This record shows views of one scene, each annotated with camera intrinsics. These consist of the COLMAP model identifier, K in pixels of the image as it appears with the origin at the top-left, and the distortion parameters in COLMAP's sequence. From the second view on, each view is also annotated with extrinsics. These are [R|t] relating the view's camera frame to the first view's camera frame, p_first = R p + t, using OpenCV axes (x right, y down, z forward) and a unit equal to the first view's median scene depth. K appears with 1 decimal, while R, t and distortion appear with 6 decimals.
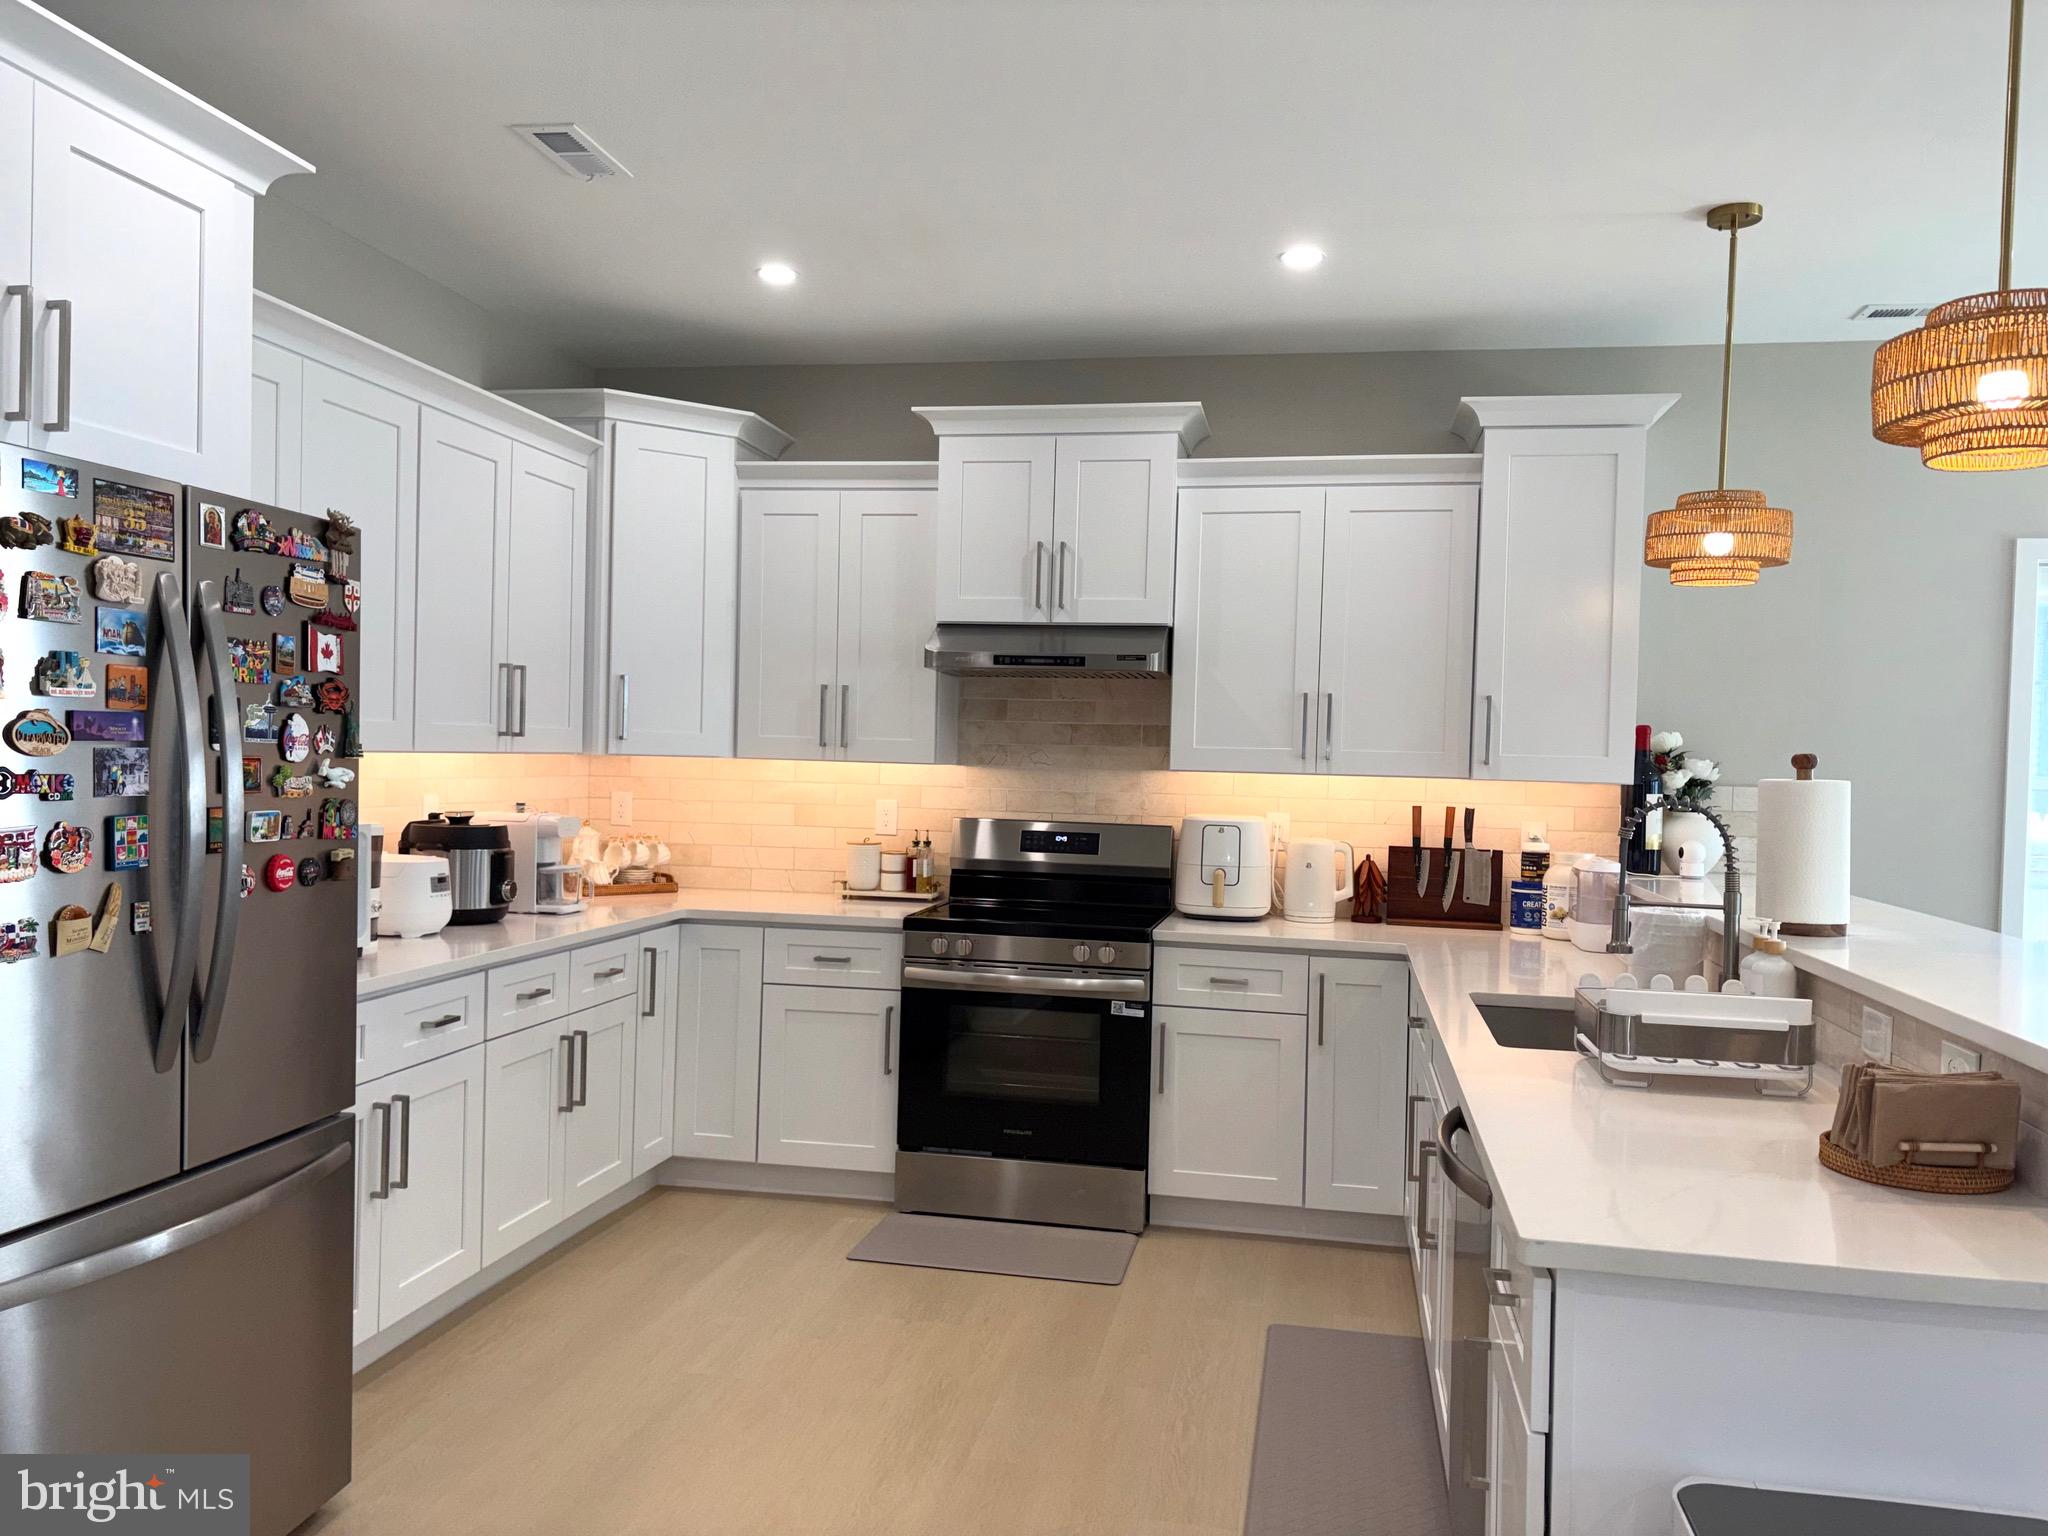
lens RADIAL K [[1553.2, 0, 1021.3], [0, 1553.2, 778.8], [0, 0, 1]] dist [0.017827, -0.029904]
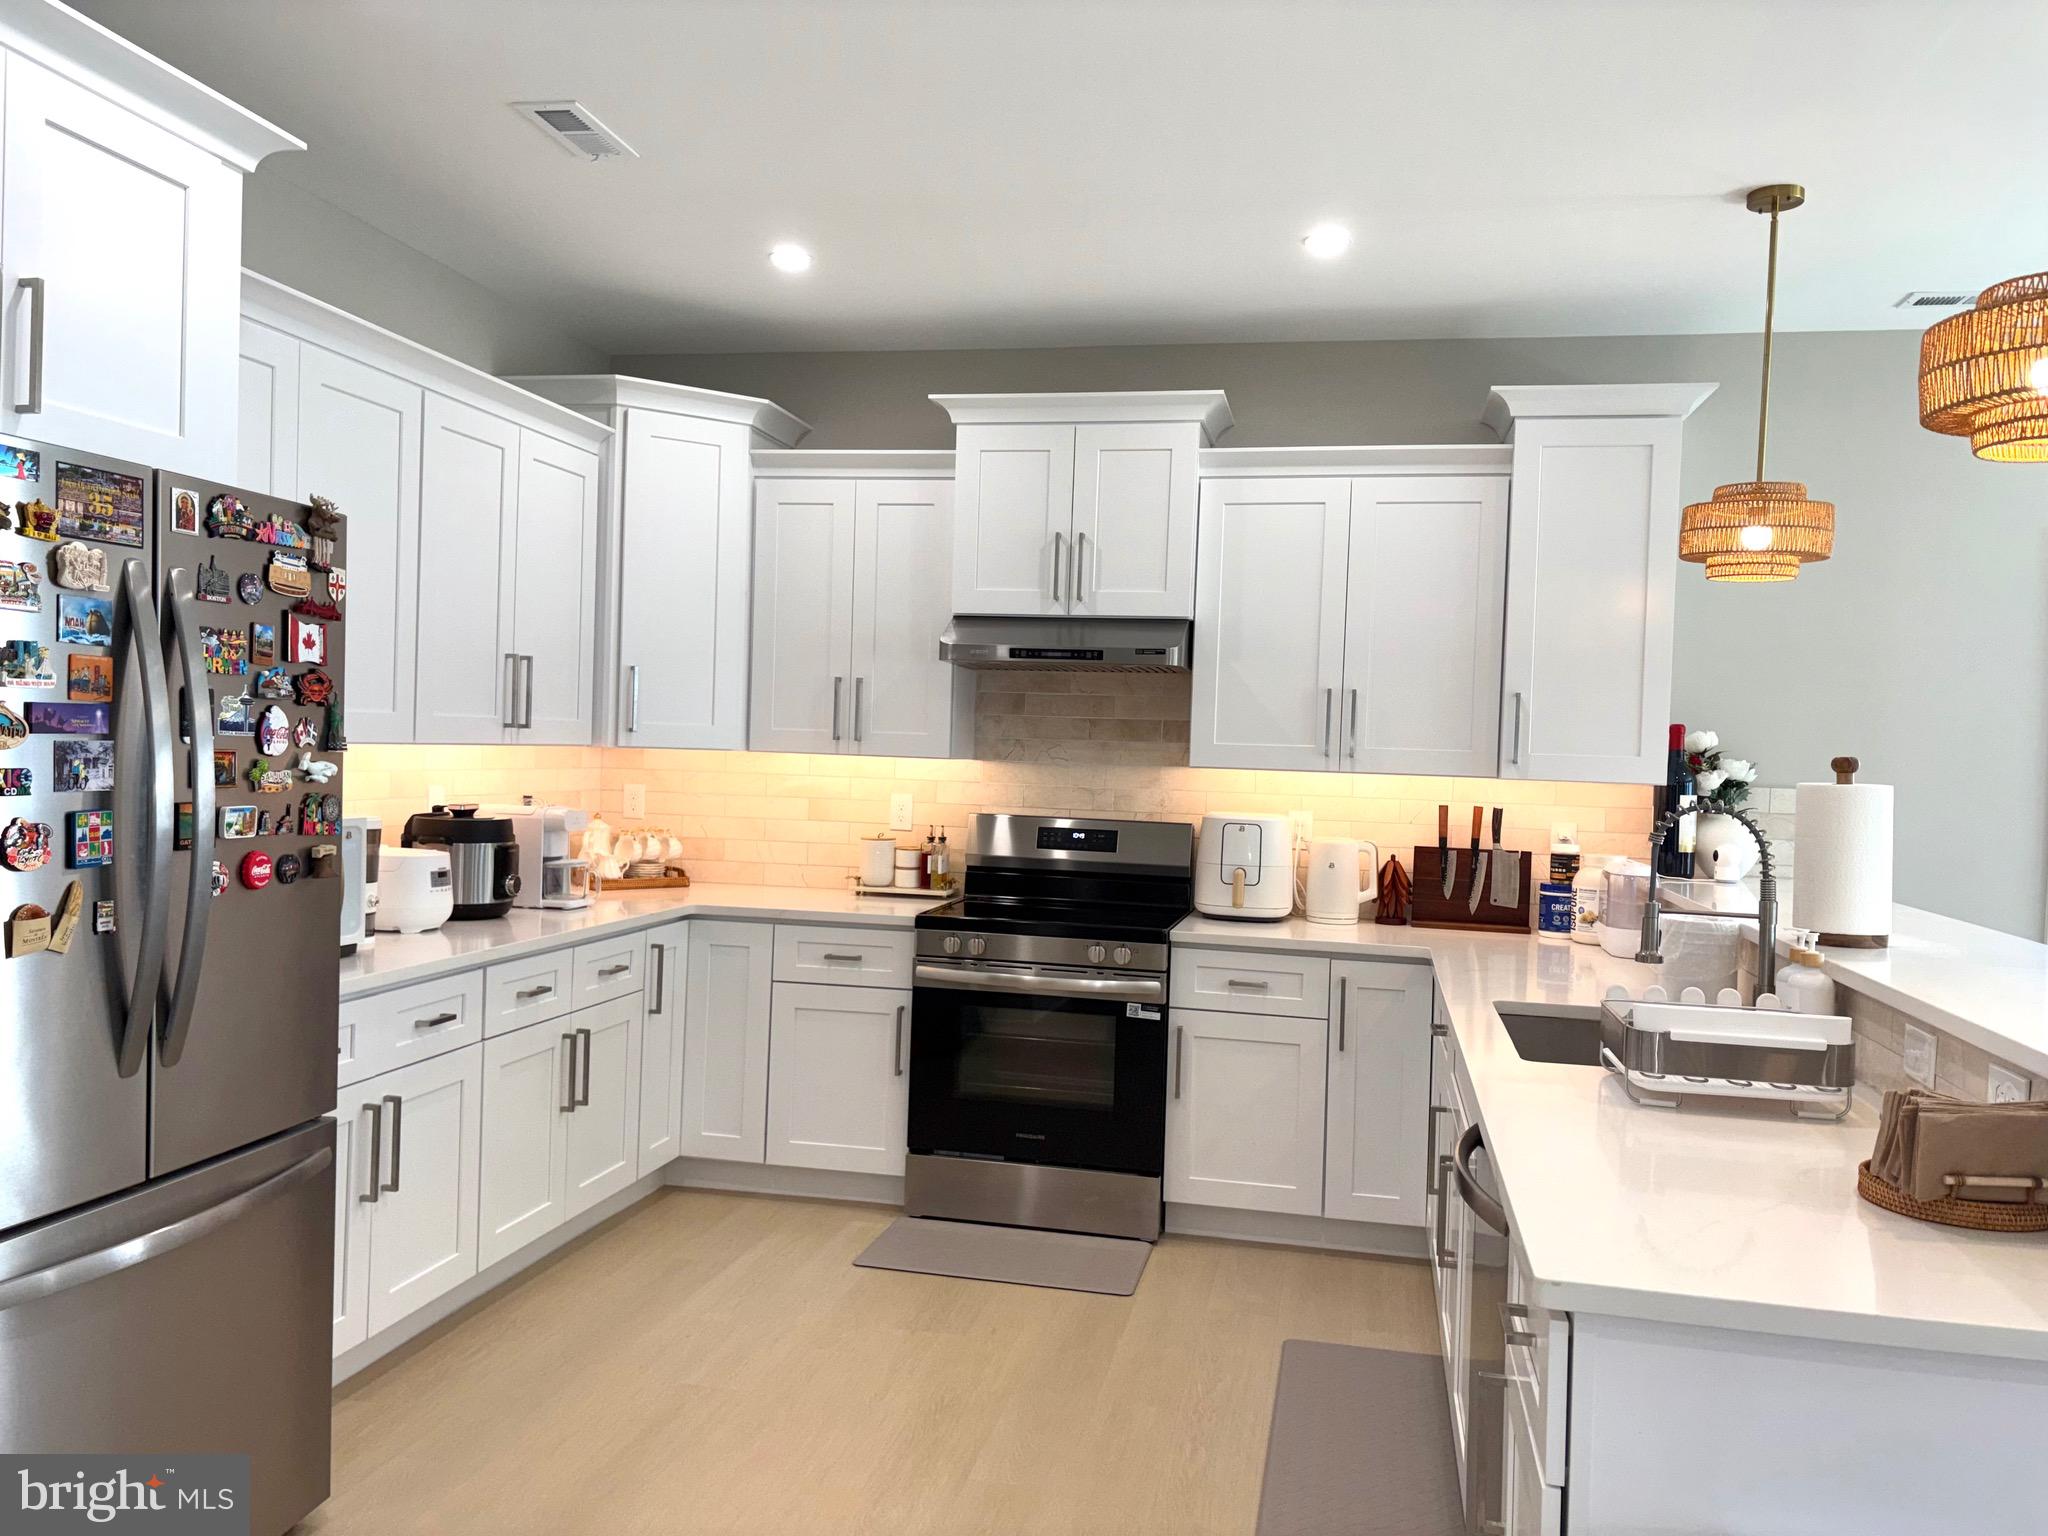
lens RADIAL K [[1553.2, 0, 1028.4], [0, 1553.2, 768.6], [0, 0, 1]] dist [0.017827, -0.029904]
pose [[0.999837, 0.007231, -0.016523, 0.013516], [-0.007249, 0.999973, -0.001021, -0.003585], [0.016515, 0.001141, 0.999863, 0.027375]]
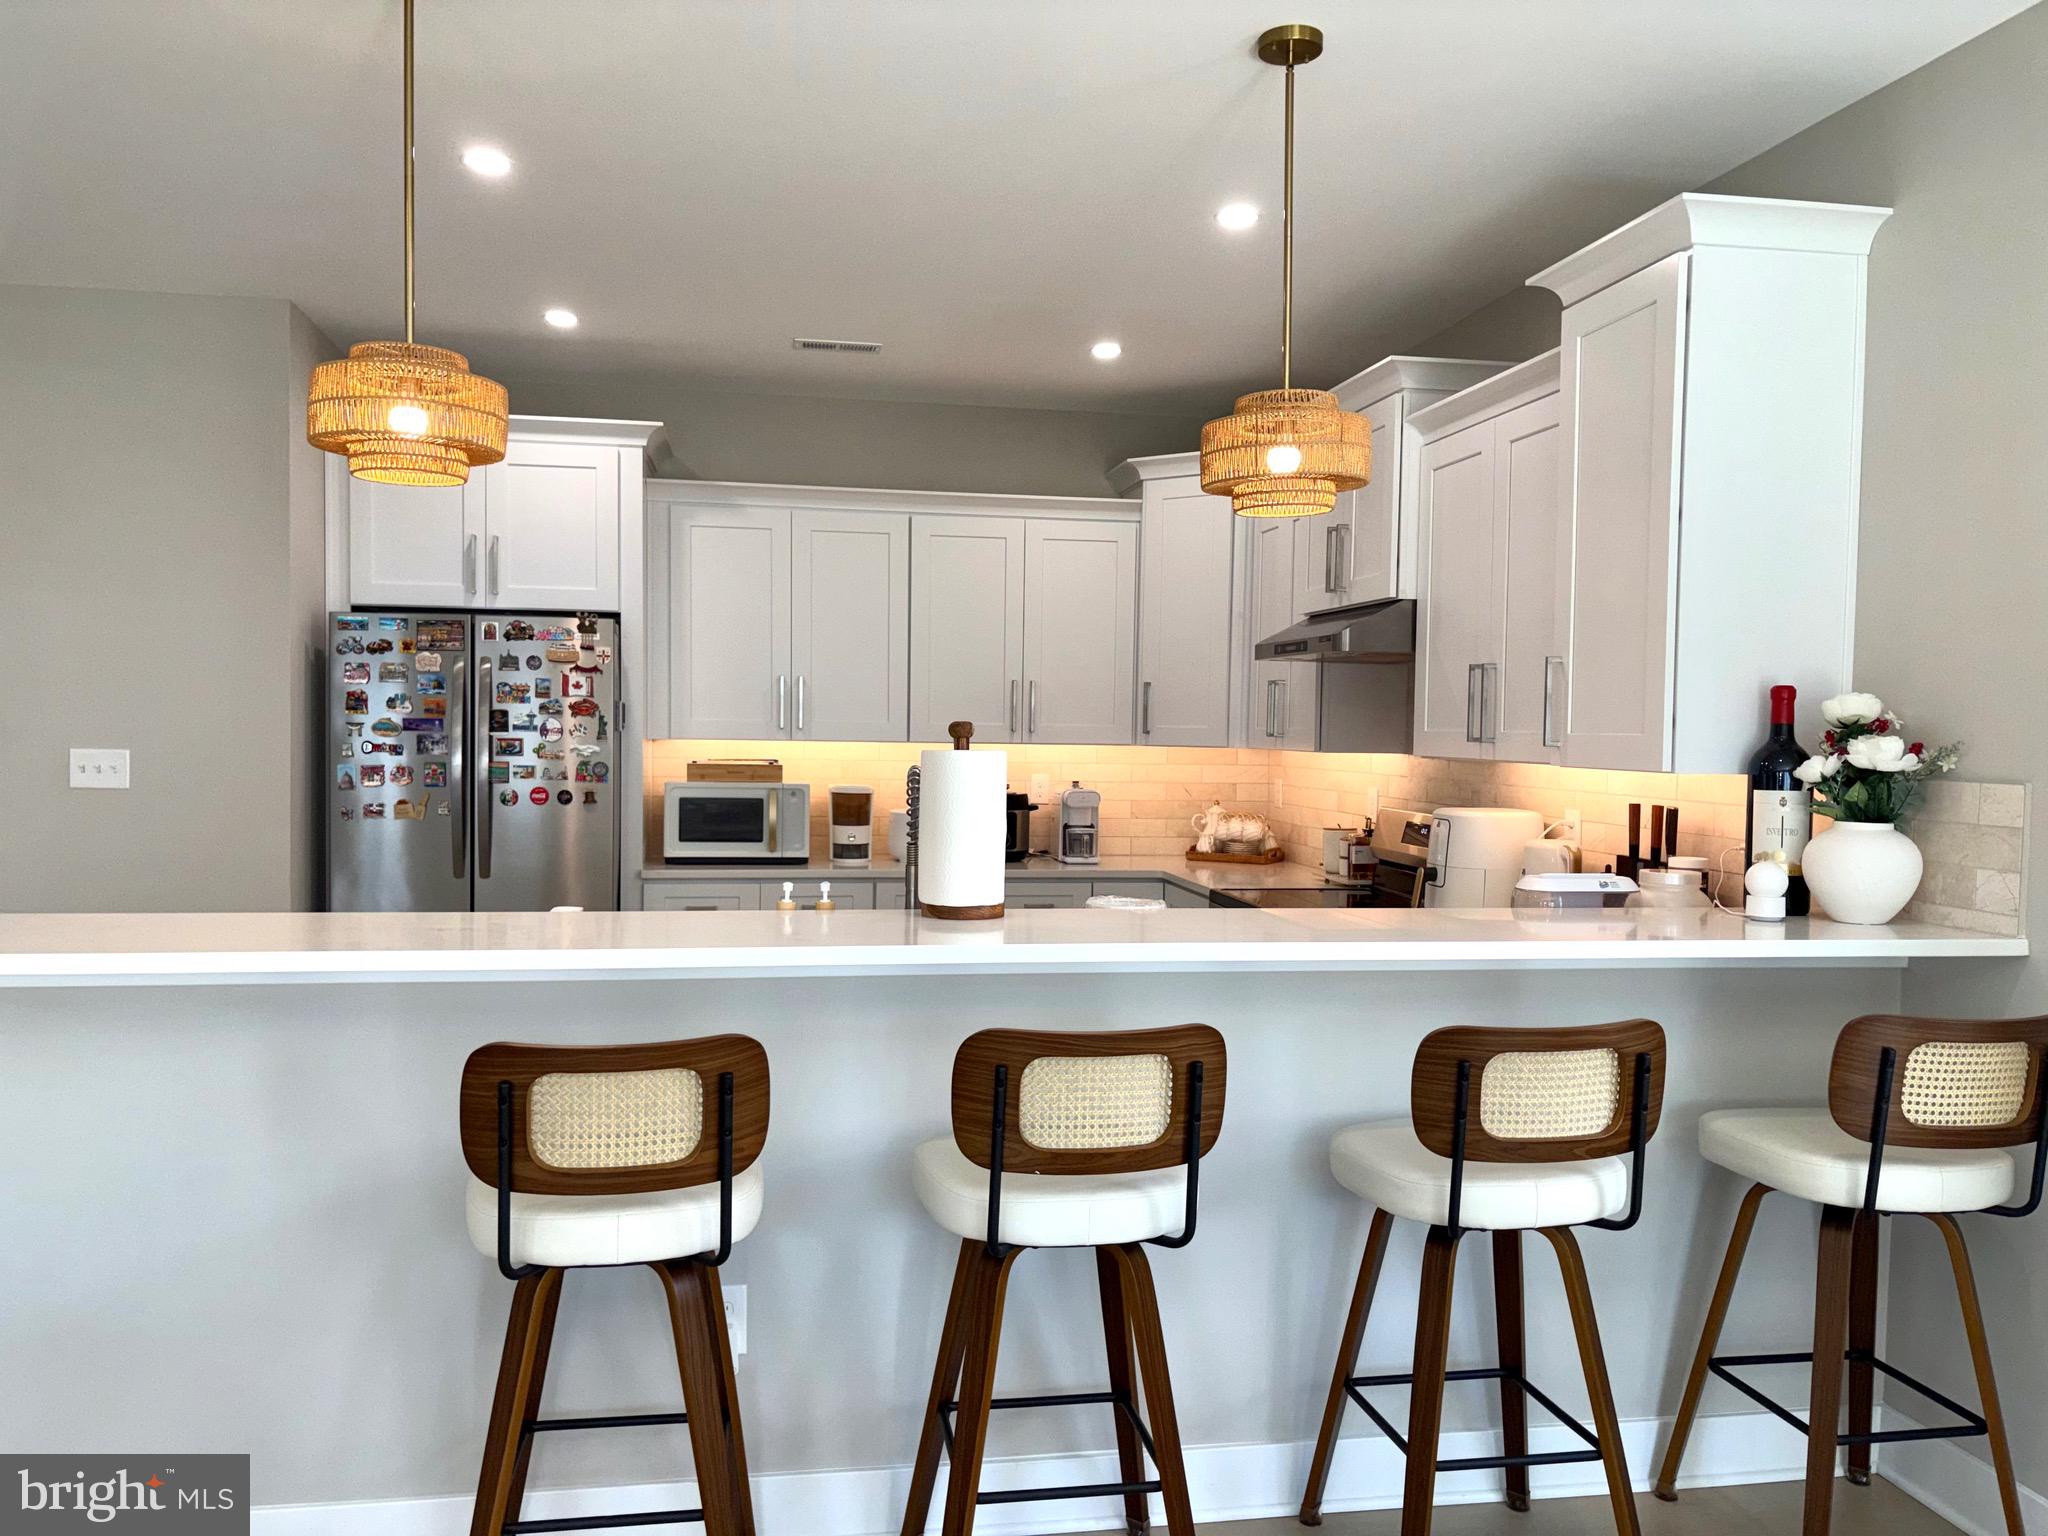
lens RADIAL K [[1553.2, 0, 1027.9], [0, 1553.2, 785.9], [0, 0, 1]] dist [0.017827, -0.029904]
pose [[0.359621, 0.015461, -0.932970, 1.146576], [-0.020733, 0.999748, 0.008576, 0.011509], [0.932868, 0.016260, 0.359851, 0.596537]]
